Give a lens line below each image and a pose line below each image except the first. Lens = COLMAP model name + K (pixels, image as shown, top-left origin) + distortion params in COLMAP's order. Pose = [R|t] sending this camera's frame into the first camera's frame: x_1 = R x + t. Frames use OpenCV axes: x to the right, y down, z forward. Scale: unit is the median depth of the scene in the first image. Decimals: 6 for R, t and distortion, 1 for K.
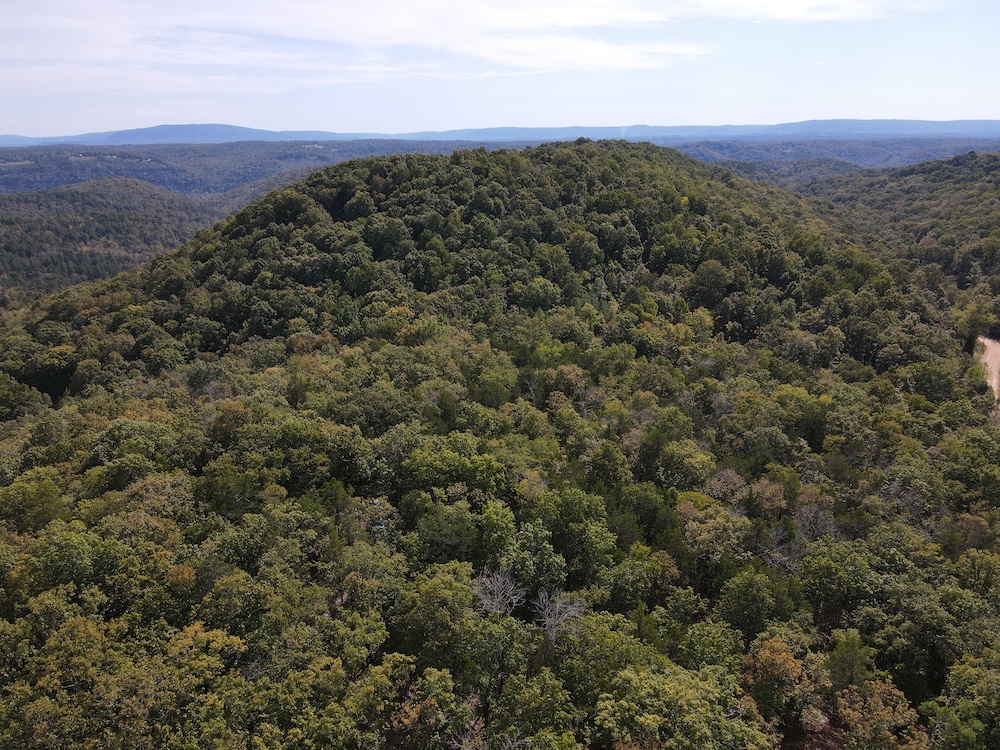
lens RADIAL K [[741.8, 0, 503.7], [0, 741.8, 380.4], [0, 0, 1]] dist [0.011575, 0.017682]
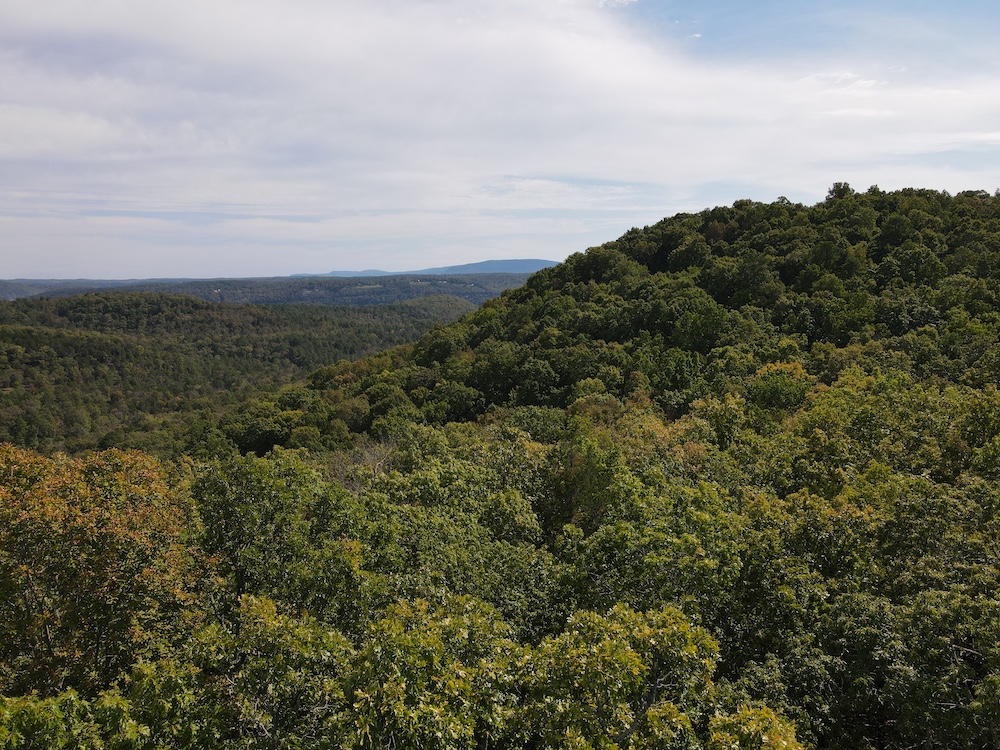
lens RADIAL K [[741.8, 0, 499.5], [0, 741.8, 378.0], [0, 0, 1]] dist [0.011575, 0.017682]
pose [[0.922663, 0.055421, -0.381604, -0.091983], [-0.121336, 0.981076, -0.150888, 0.009690], [0.366020, 0.185521, 0.911927, 0.335325]]
